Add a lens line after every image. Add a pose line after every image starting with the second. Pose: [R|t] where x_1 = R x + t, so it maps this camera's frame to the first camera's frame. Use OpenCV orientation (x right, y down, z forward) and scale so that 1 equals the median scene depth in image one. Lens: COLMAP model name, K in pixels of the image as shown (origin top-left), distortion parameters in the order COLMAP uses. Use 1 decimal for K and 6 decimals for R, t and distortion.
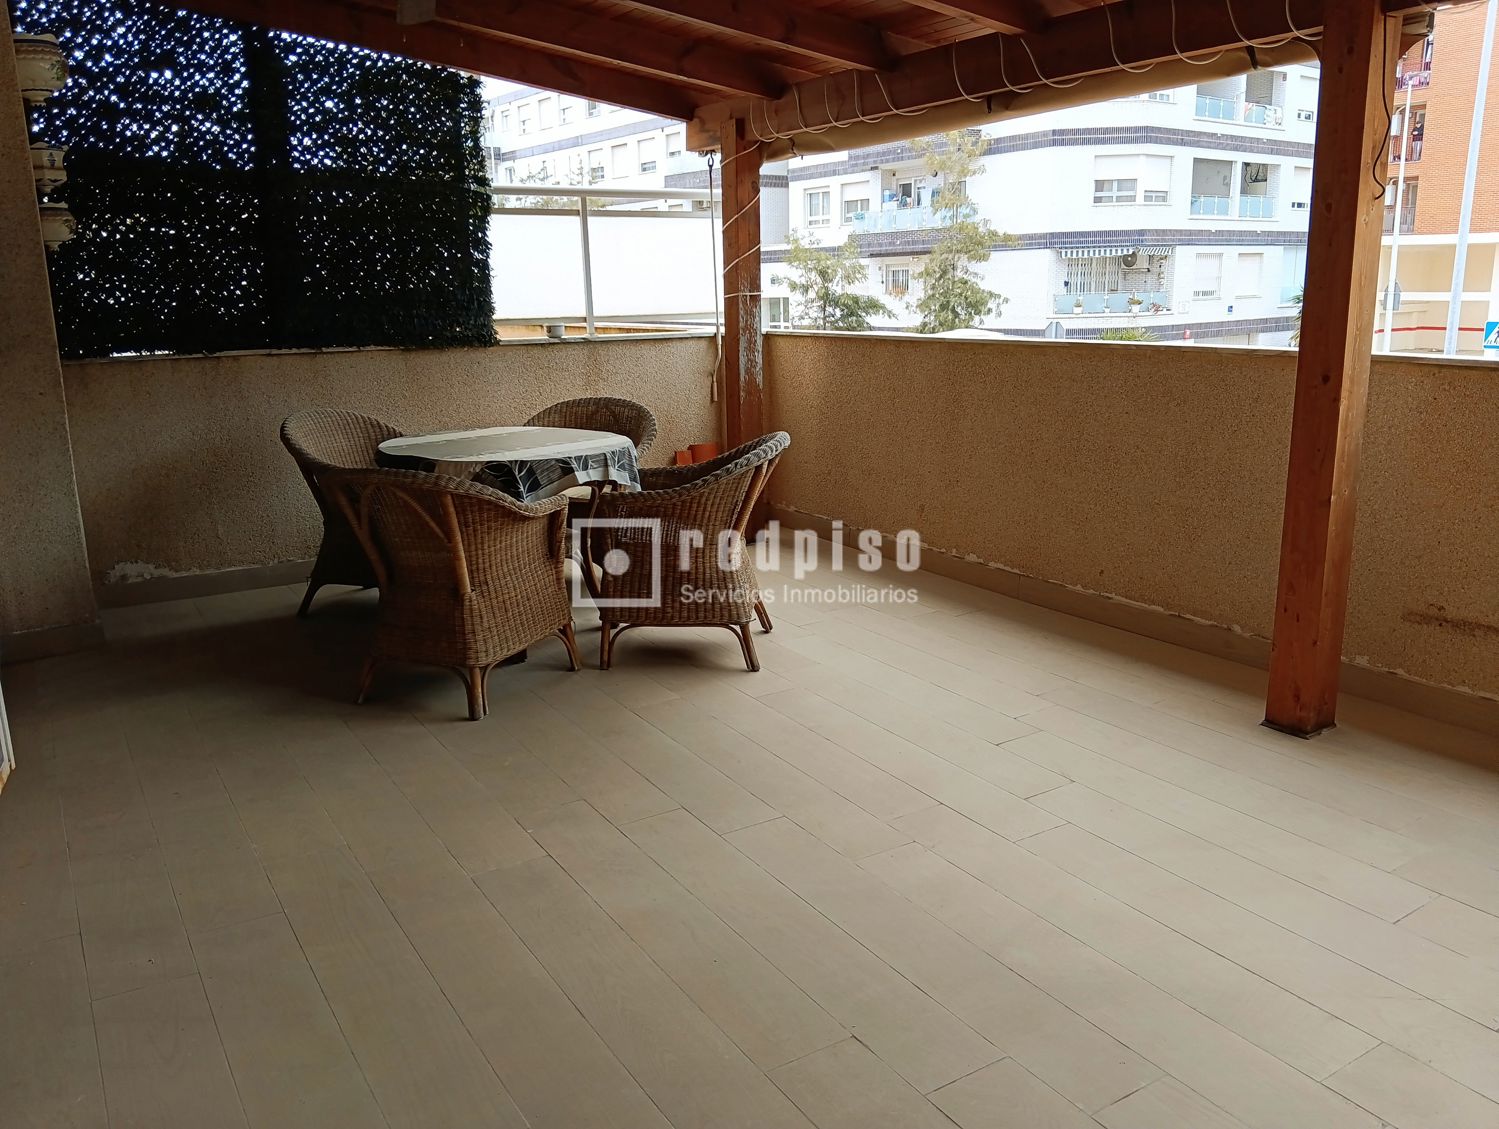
lens RADIAL K [[1158.2, 0, 743.5], [0, 1158.2, 561.9], [0, 0, 1]] dist [0.132240, -0.285254]
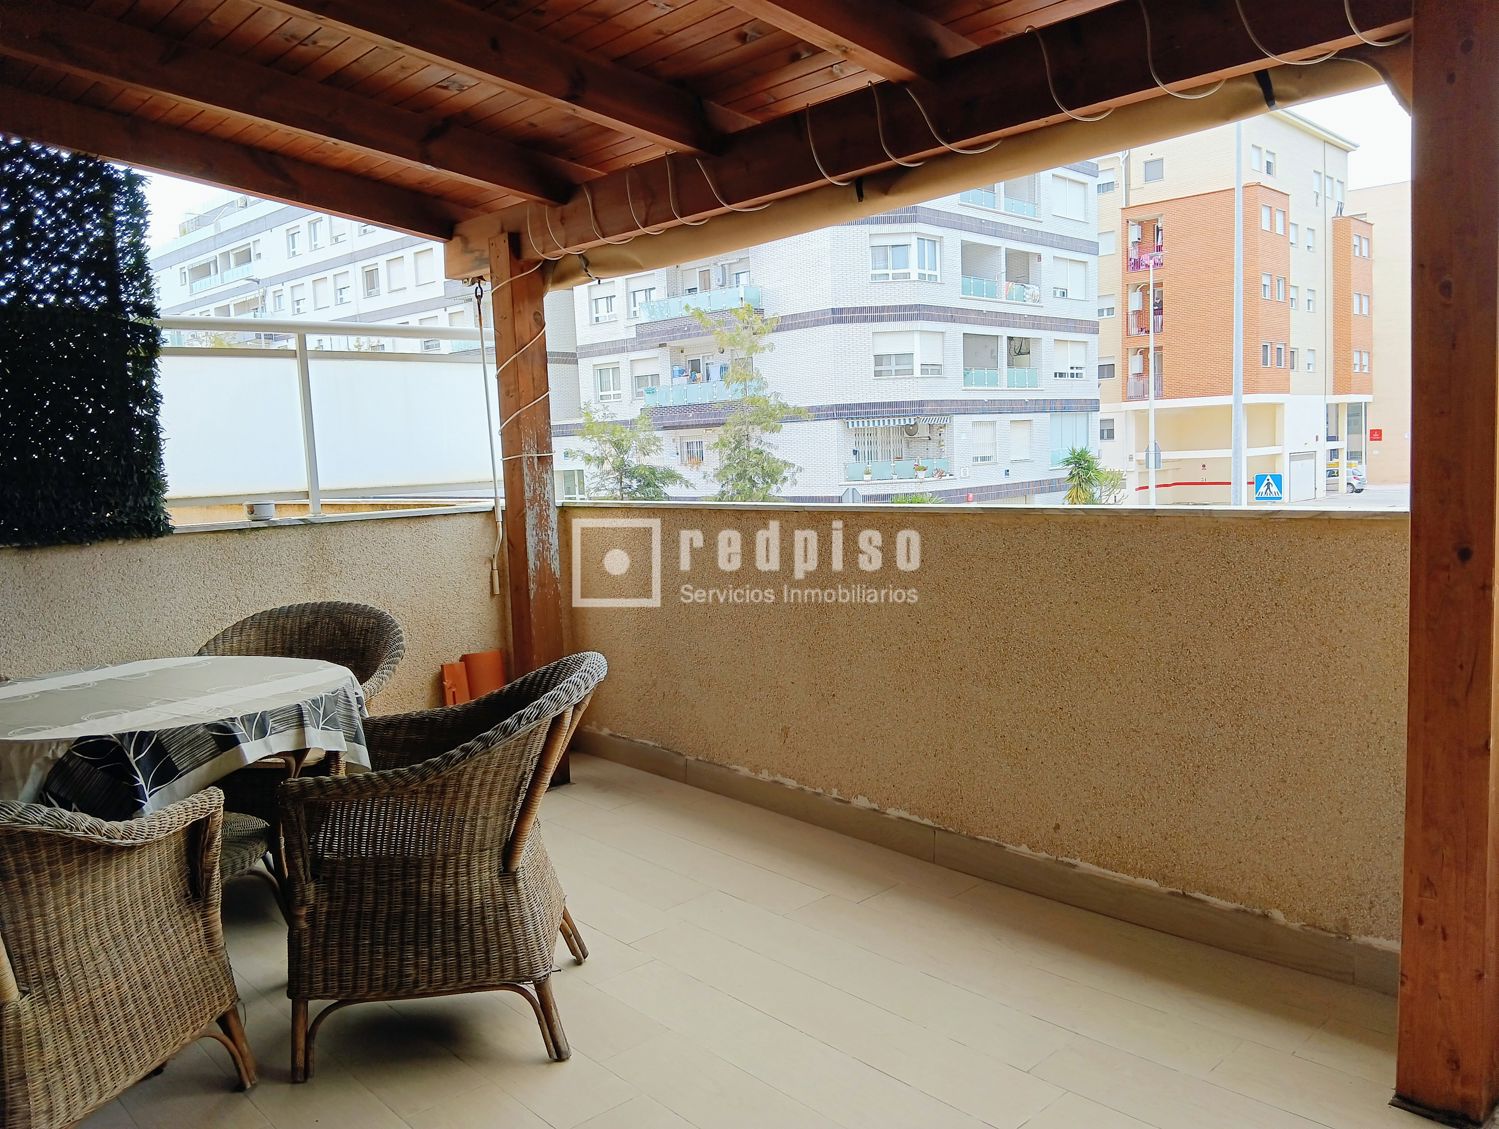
lens RADIAL K [[1145.6, 0, 750.6], [0, 1145.6, 549.7], [0, 0, 1]] dist [0.128846, -0.212573]
pose [[0.983050, -0.035779, 0.179813, 0.005078], [0.062928, 0.987039, -0.147629, -0.052747], [-0.172201, 0.156442, 0.972560, 0.269165]]
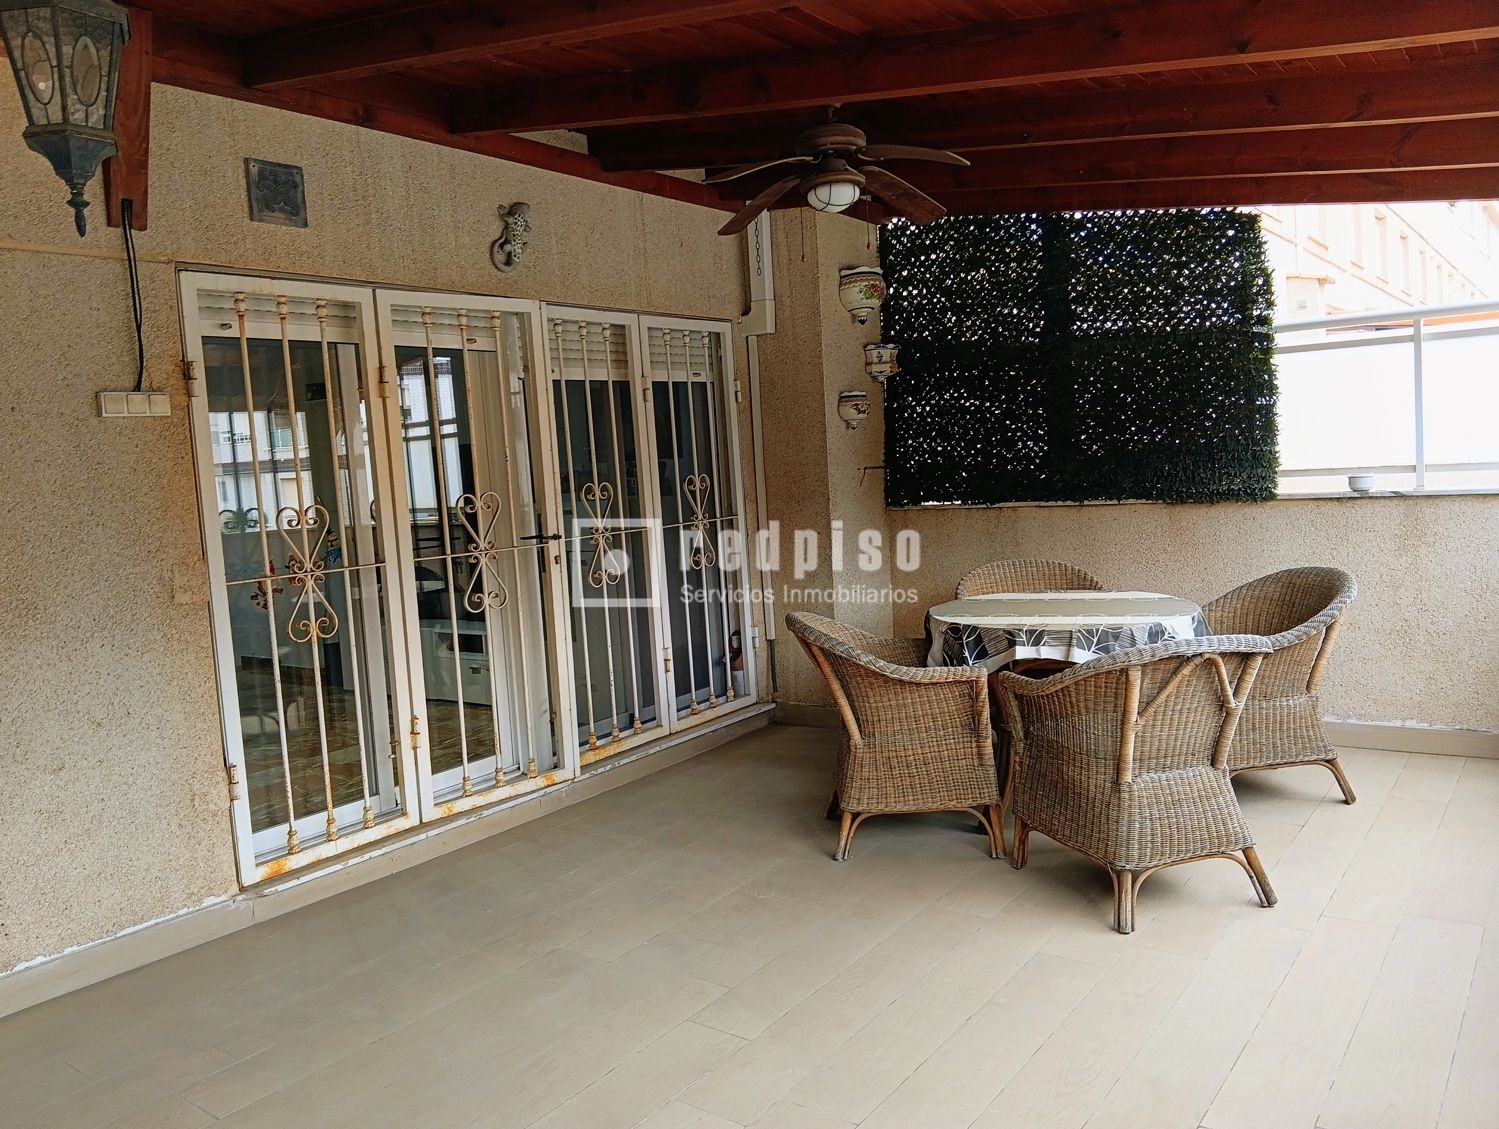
lens RADIAL K [[1158.2, 0, 743.5], [0, 1158.2, 561.9], [0, 0, 1]] dist [0.132240, -0.285254]
pose [[0.365731, 0.078302, -0.927421, 0.474647], [-0.164983, 0.986128, 0.018197, -0.092923], [0.915981, 0.146354, 0.373577, 0.326168]]
